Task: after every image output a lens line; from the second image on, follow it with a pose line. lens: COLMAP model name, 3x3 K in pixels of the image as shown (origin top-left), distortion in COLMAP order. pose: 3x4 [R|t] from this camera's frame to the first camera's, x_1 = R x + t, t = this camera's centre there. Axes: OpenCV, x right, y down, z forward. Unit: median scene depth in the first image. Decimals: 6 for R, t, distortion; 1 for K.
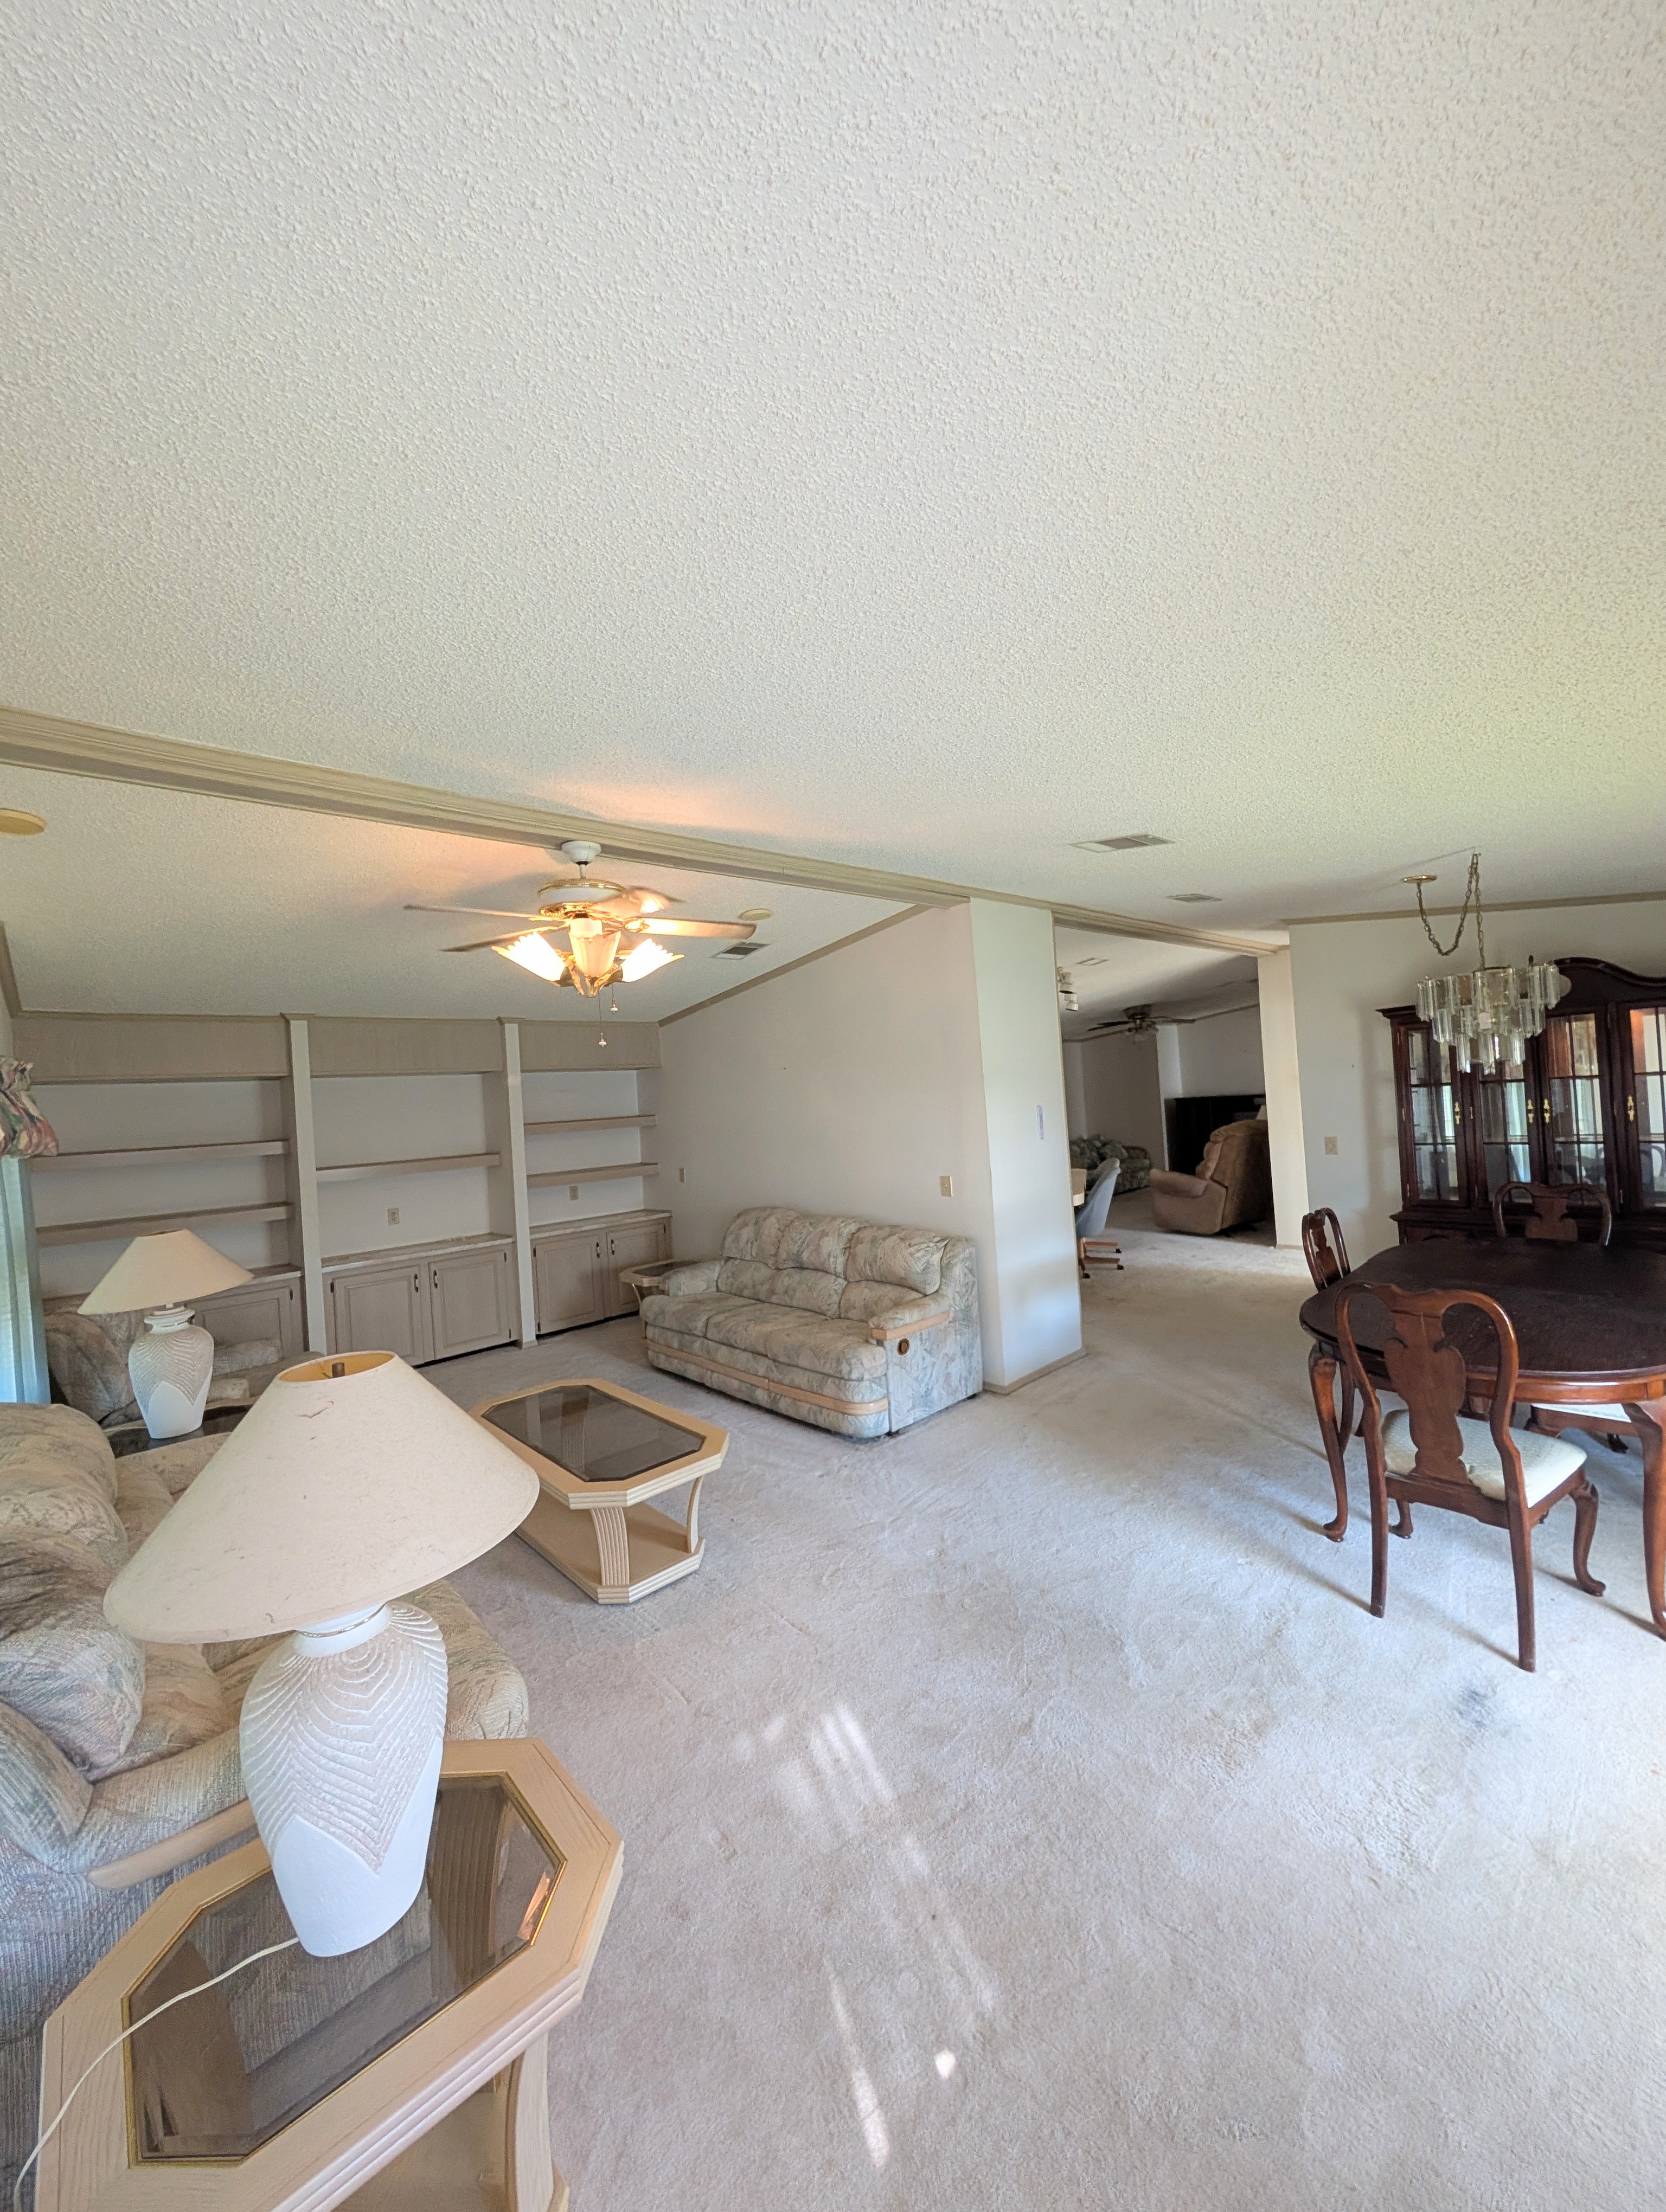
lens RADIAL K [[837.4, 0, 833.0], [0, 837.4, 1106.0], [0, 0, 1]] dist [0.001549, 0.000231]
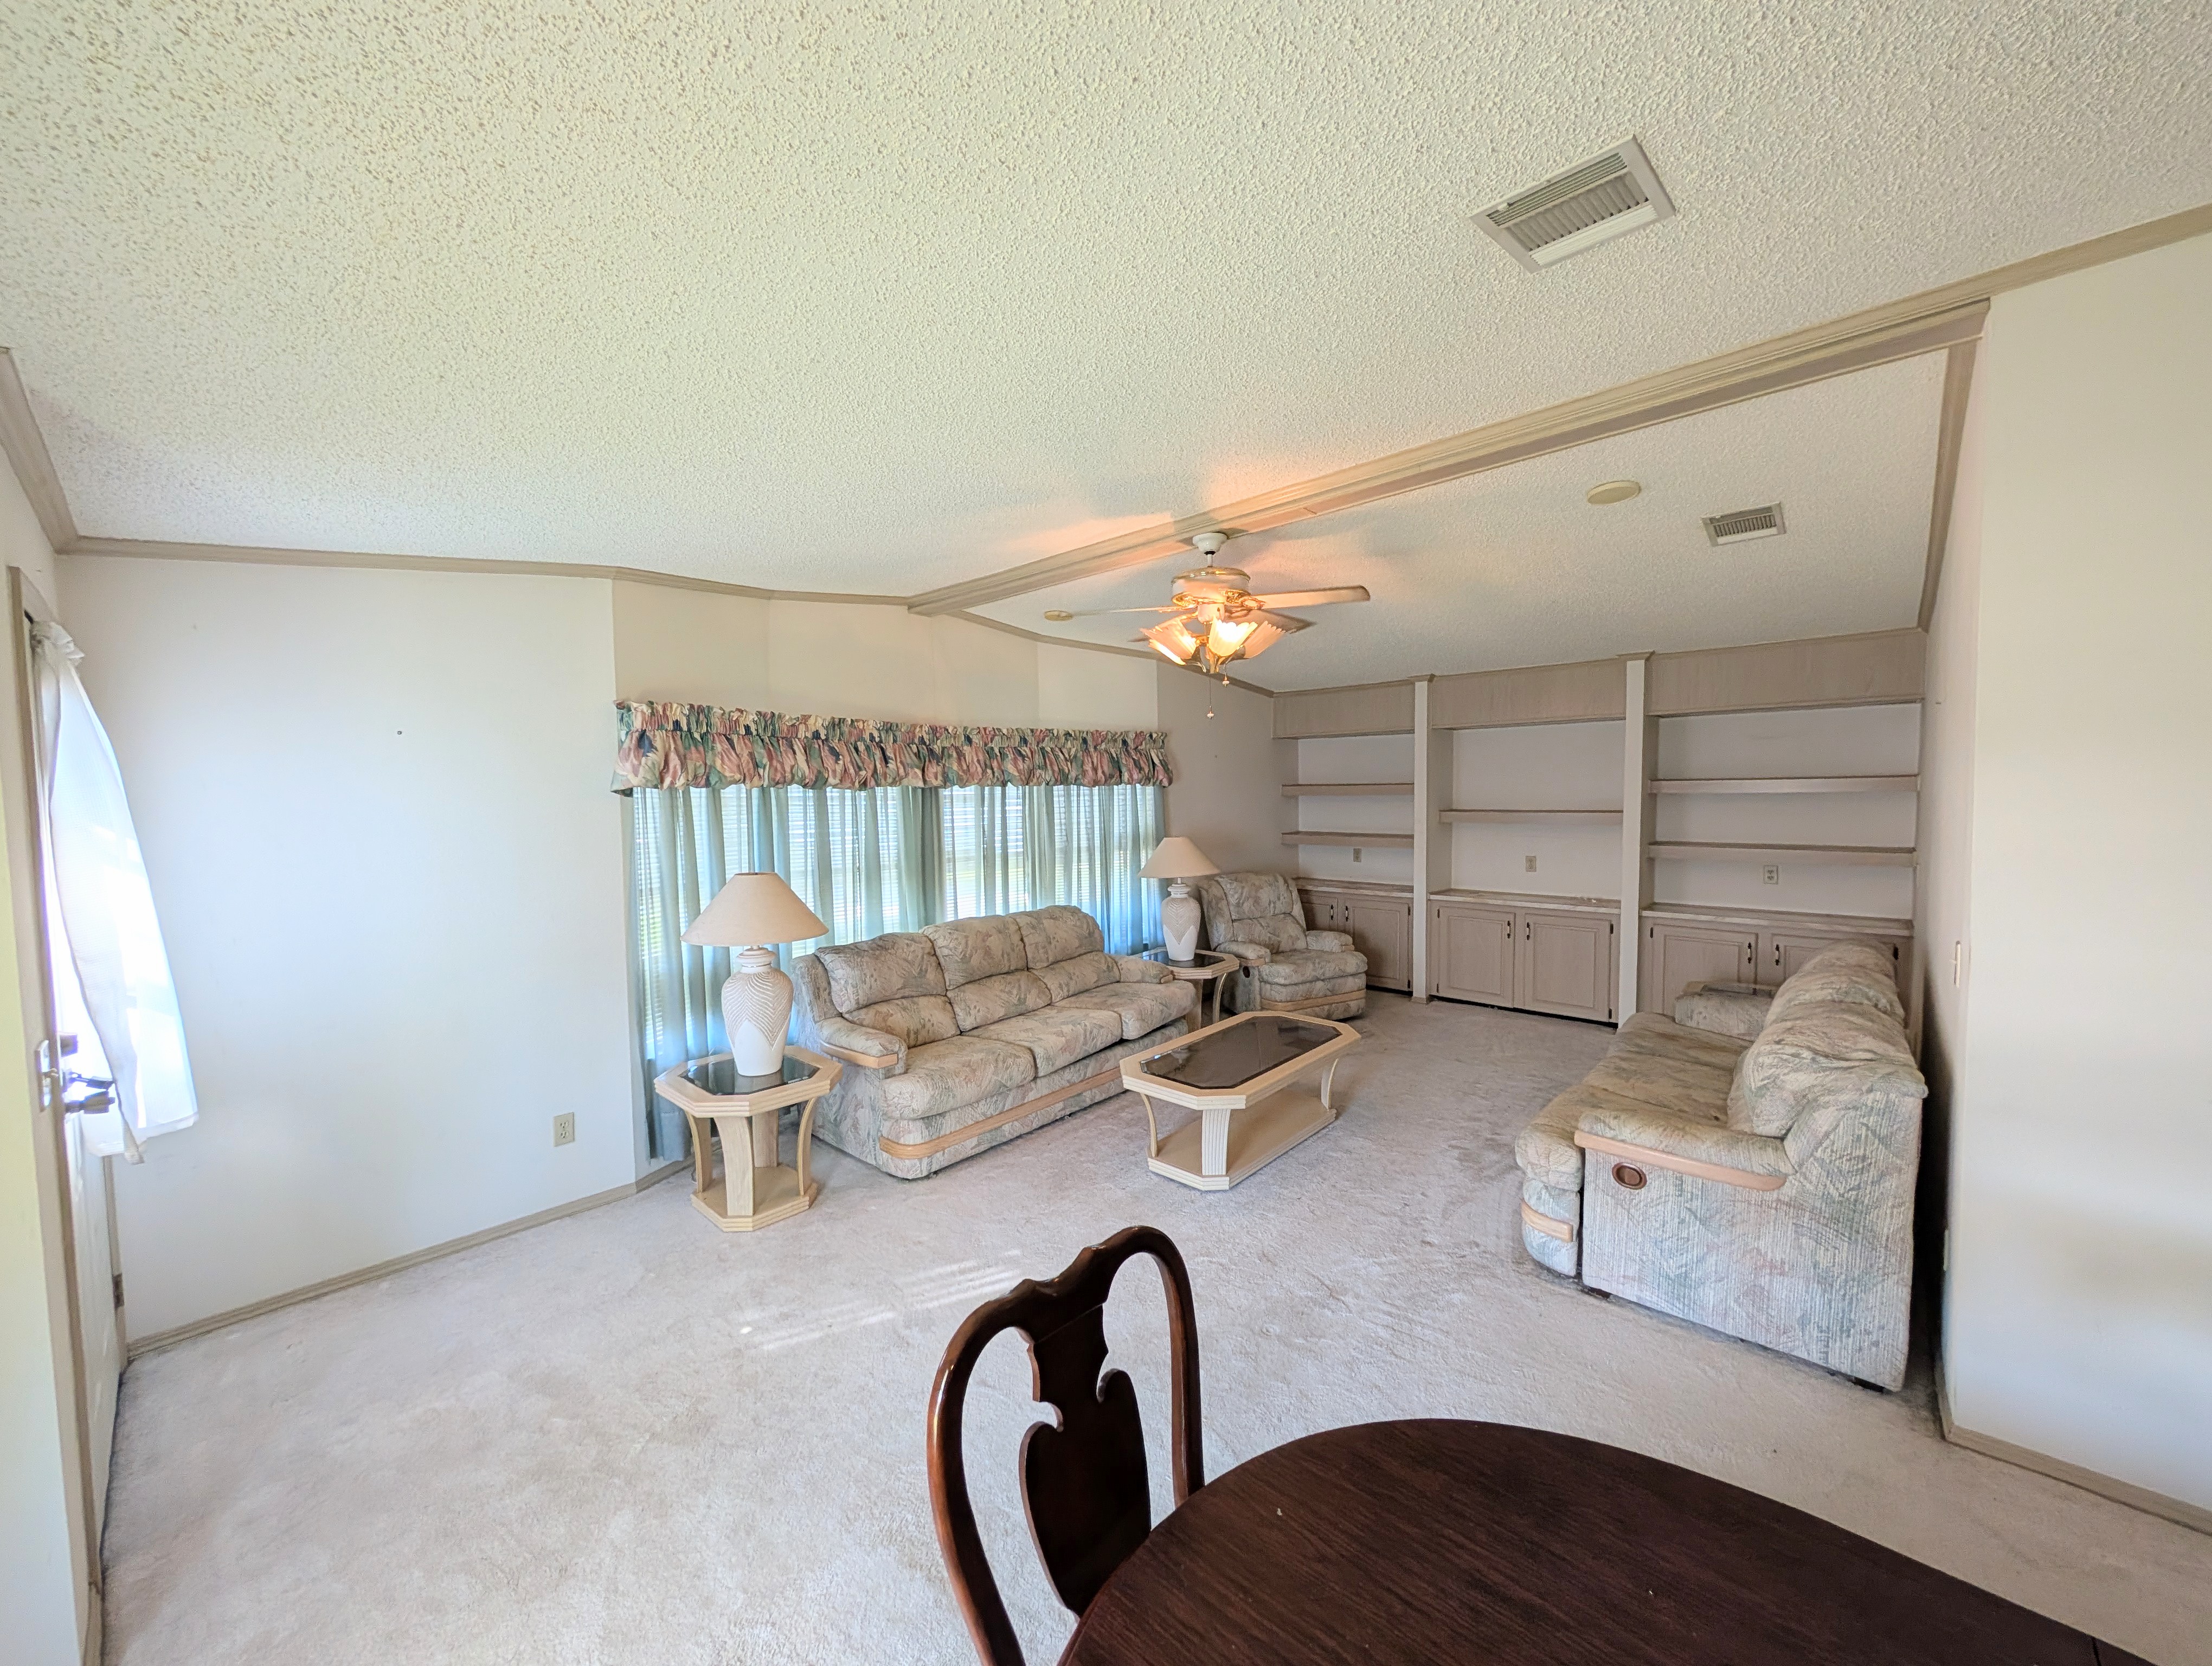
lens RADIAL K [[837.4, 0, 1106.0], [0, 837.4, 833.0], [0, 0, 1]] dist [0.001549, 0.000231]
pose [[0.074012, 0.111519, -0.991002, 0.623072], [0.004090, 0.993686, 0.112127, -0.031699], [0.997249, -0.012352, 0.073089, 0.562334]]
